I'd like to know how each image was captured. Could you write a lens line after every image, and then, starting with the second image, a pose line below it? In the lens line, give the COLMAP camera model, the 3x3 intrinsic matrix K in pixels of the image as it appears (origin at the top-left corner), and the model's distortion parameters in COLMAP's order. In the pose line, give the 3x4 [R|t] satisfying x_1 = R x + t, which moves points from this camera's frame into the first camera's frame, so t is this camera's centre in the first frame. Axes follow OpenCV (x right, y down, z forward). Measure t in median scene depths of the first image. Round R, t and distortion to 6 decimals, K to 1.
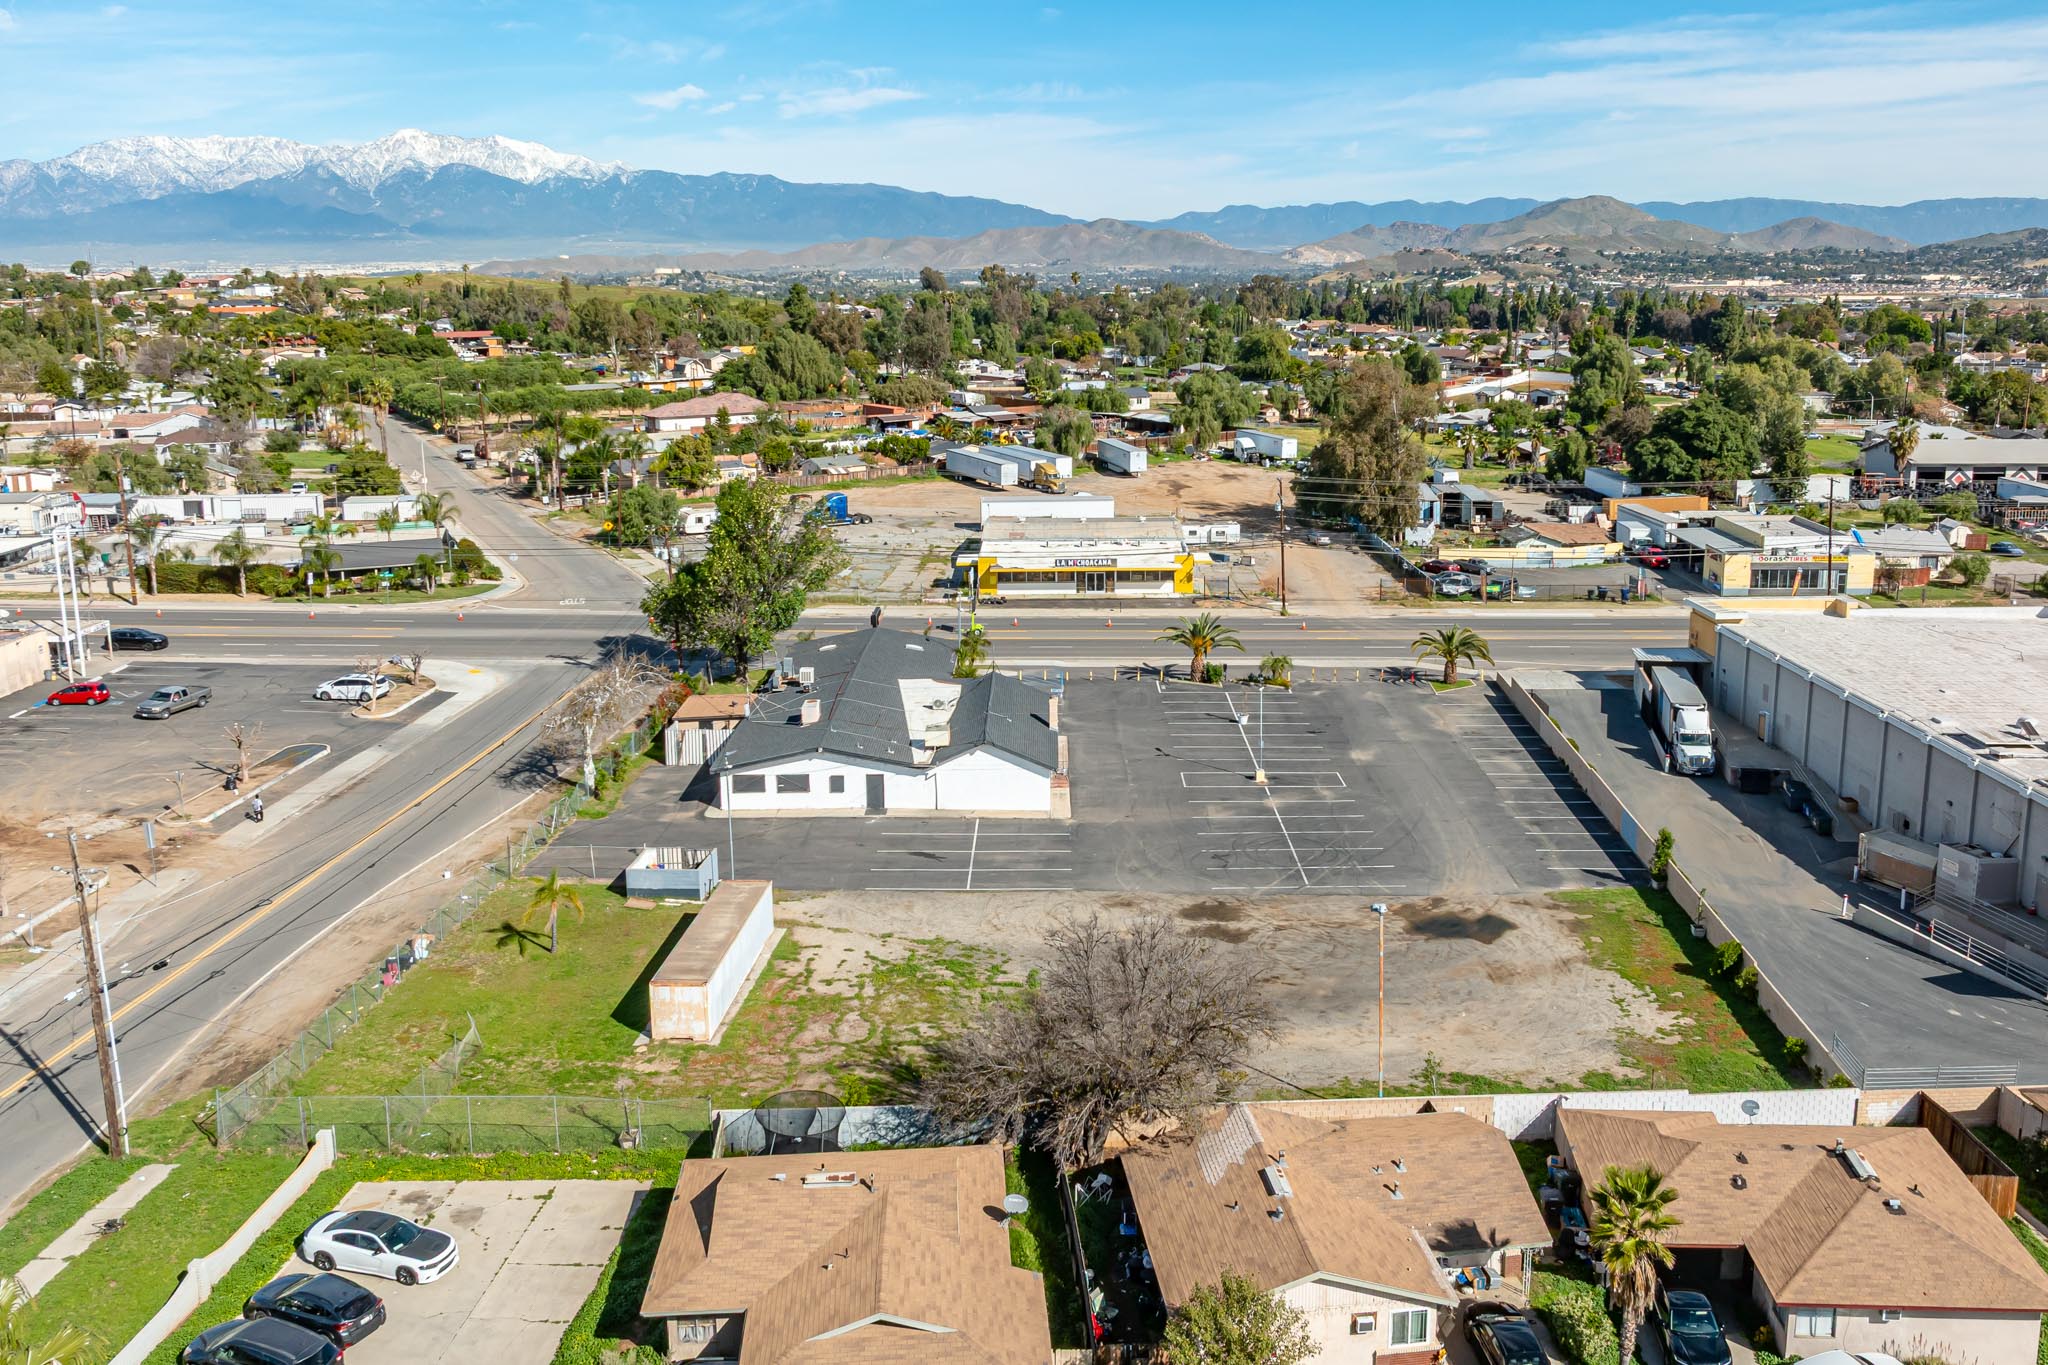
lens RADIAL K [[1698.9, 0, 1073.1], [0, 1698.9, 743.3], [0, 0, 1]] dist [-0.022649, 0.009713]
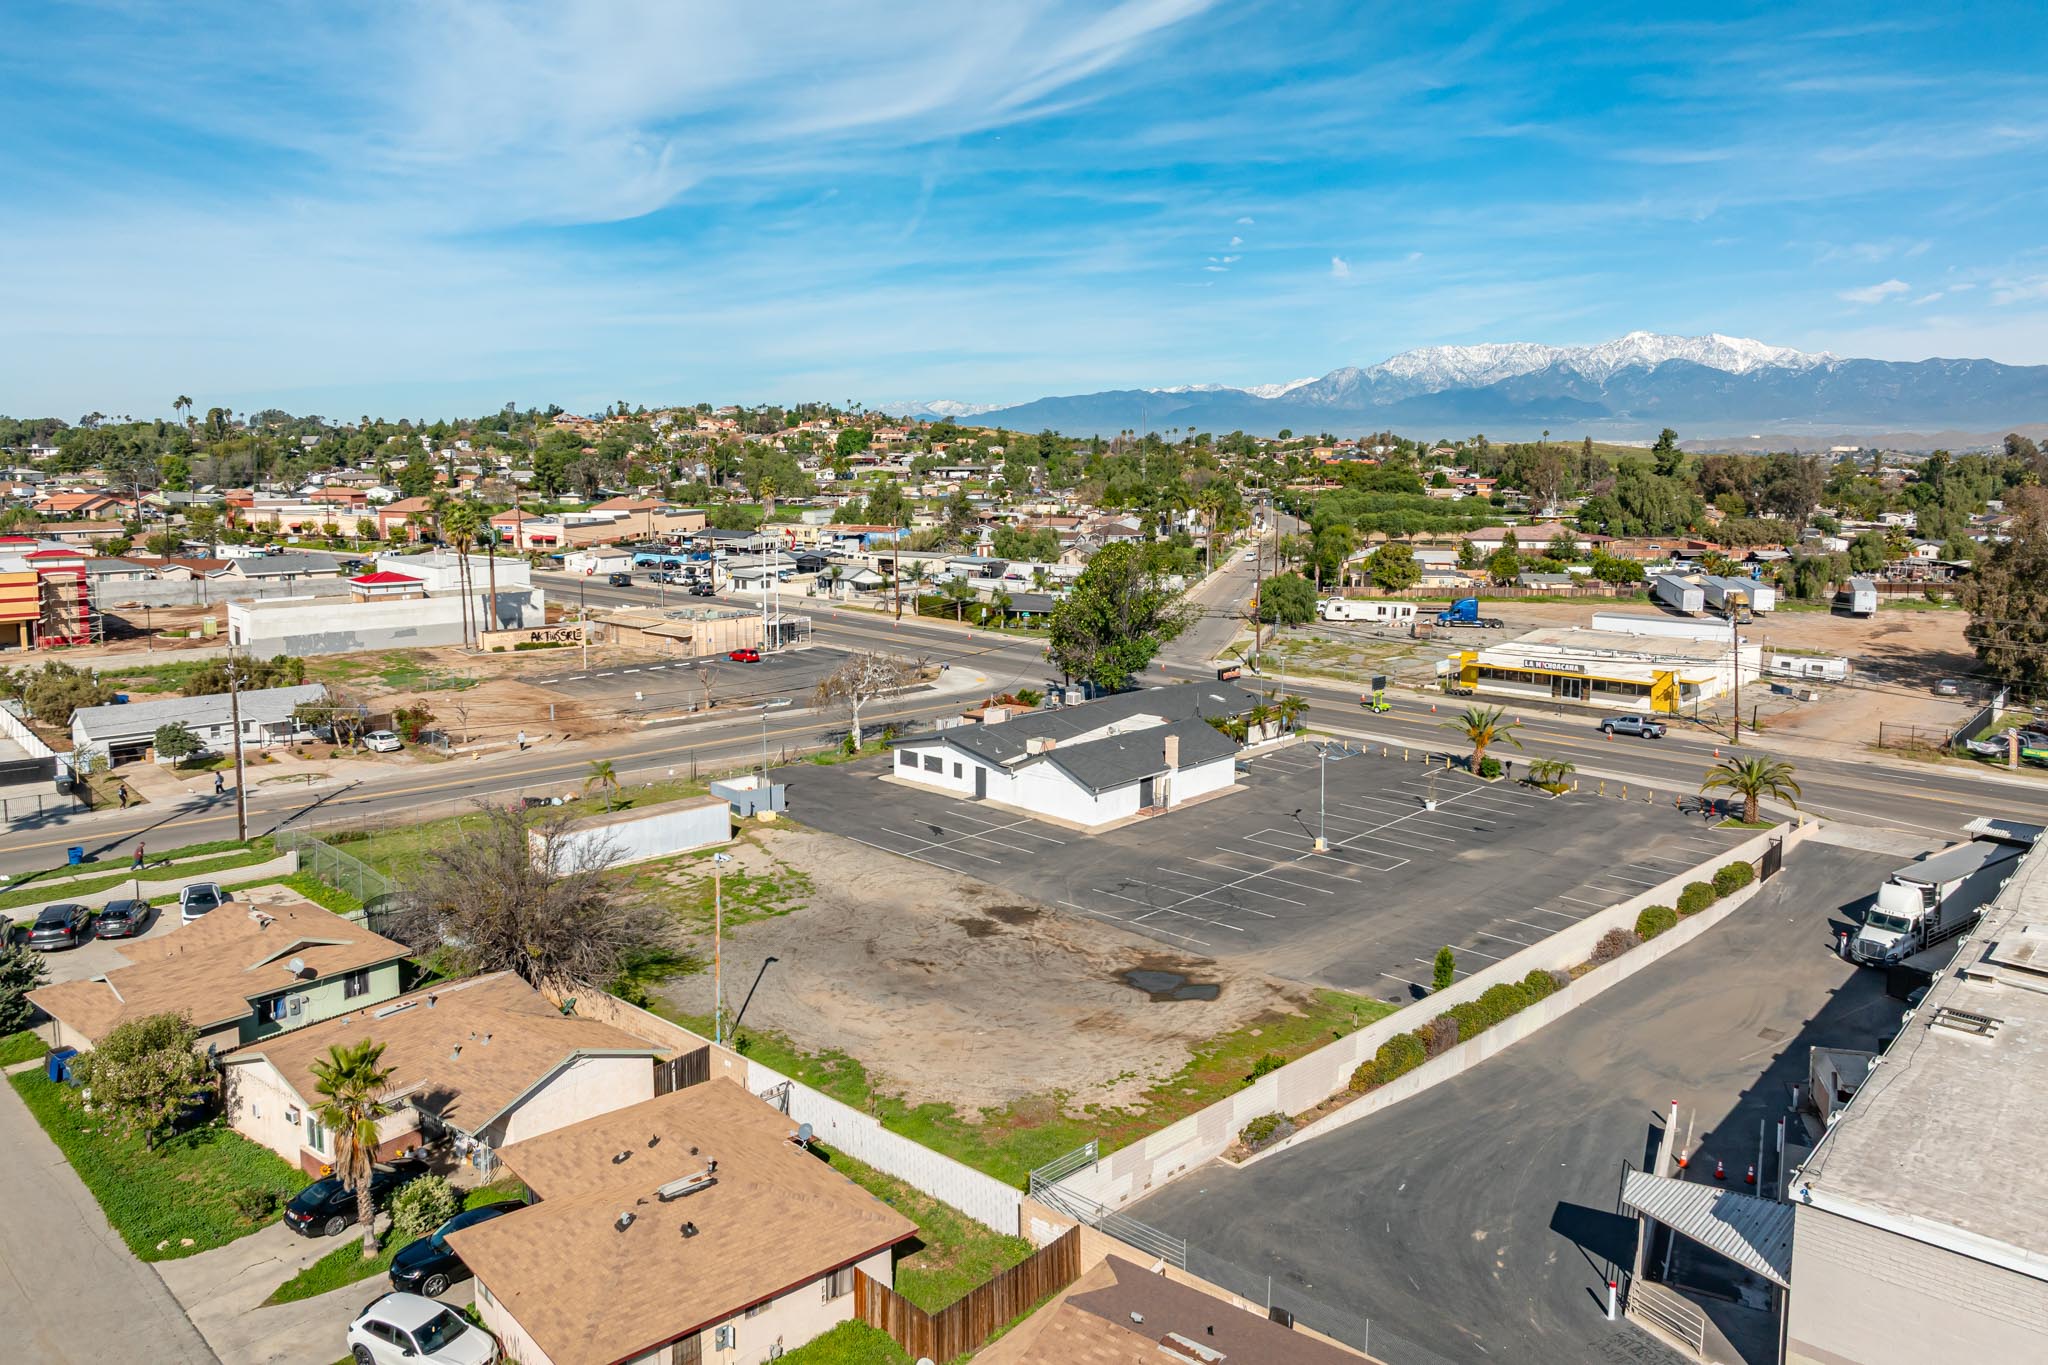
lens RADIAL K [[1447.7, 0, 1007.7], [0, 1447.7, 618.6], [0, 0, 1]] dist [-0.030881, 0.016284]
pose [[0.701039, 0.085677, -0.707958, 0.331284], [-0.195702, 0.977756, -0.075461, -0.005899], [0.685745, 0.191449, 0.702212, 0.153854]]
